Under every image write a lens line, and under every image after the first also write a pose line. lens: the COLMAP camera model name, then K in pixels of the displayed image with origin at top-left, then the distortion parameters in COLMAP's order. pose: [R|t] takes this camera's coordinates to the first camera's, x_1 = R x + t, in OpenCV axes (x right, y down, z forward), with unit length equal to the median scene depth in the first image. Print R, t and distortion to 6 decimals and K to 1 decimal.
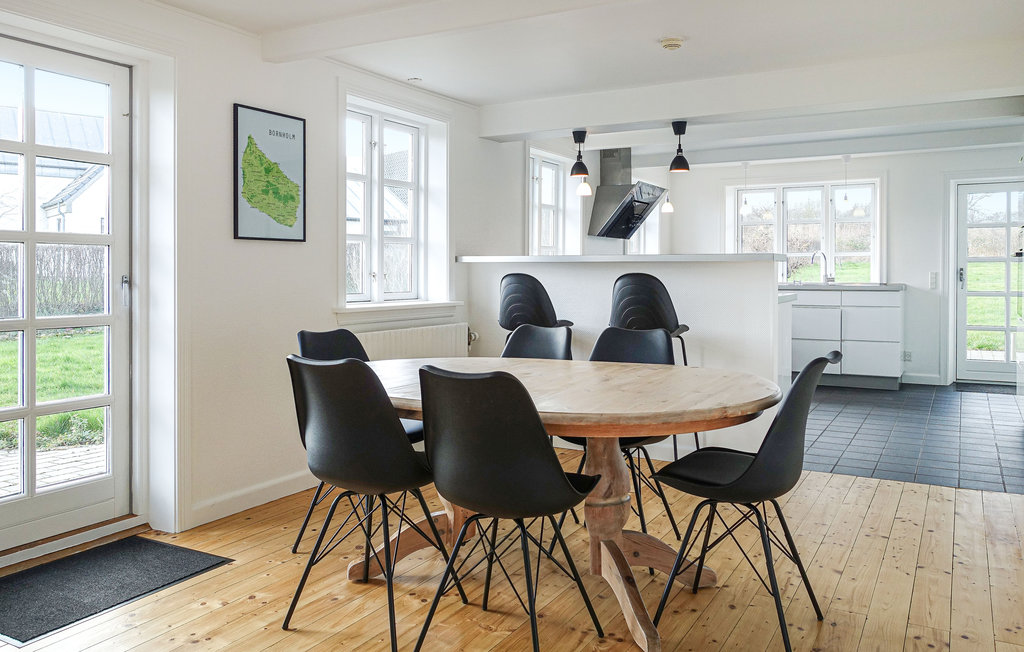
lens RADIAL K [[780.0, 0, 528.3], [0, 780.0, 287.3], [0, 0, 1]] dist [0.004424, 0.002111]
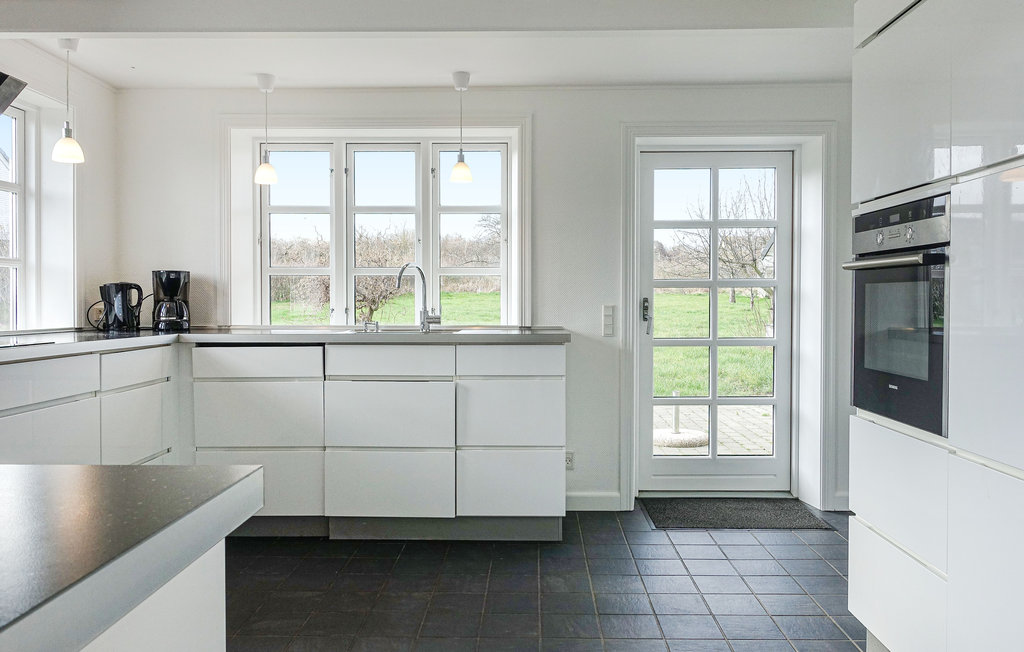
lens RADIAL K [[780.0, 0, 514.3], [0, 780.0, 319.4], [0, 0, 1]] dist [0.004424, 0.002111]
pose [[0.886043, -0.010597, 0.463481, 0.206666], [0.005443, 0.999908, 0.012458, -0.016990], [-0.463570, -0.008516, 0.886019, 0.547178]]
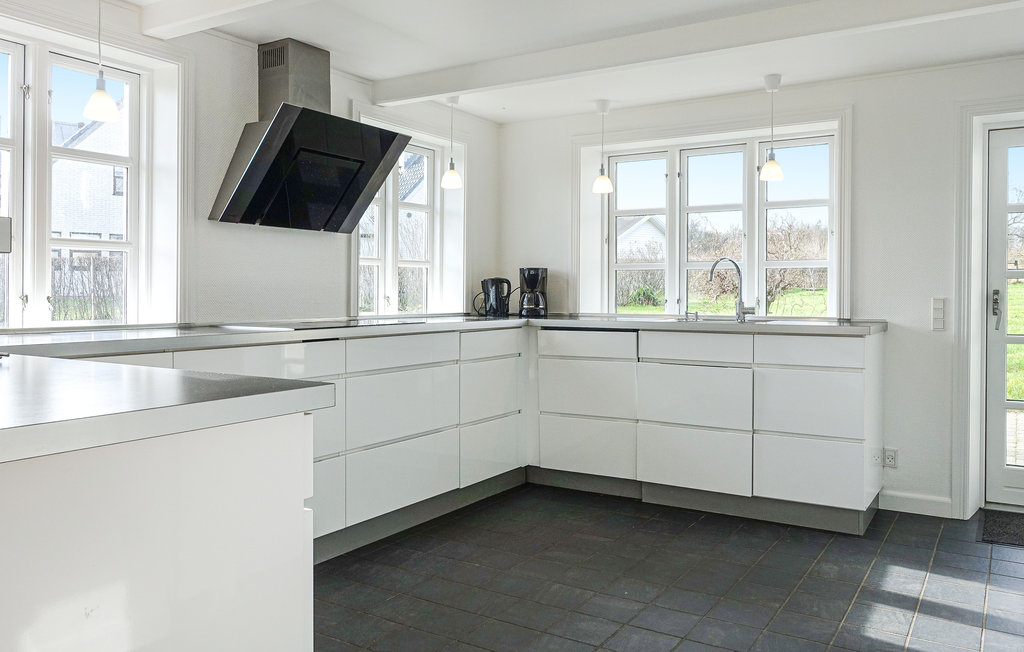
lens RADIAL K [[780.0, 0, 536.3], [0, 780.0, 303.6], [0, 0, 1]] dist [0.004424, 0.002111]
pose [[0.999142, 0.002581, -0.041338, 0.274732], [-0.002470, 0.999993, 0.002722, -0.016589], [0.041345, -0.002617, 0.999142, 0.474972]]
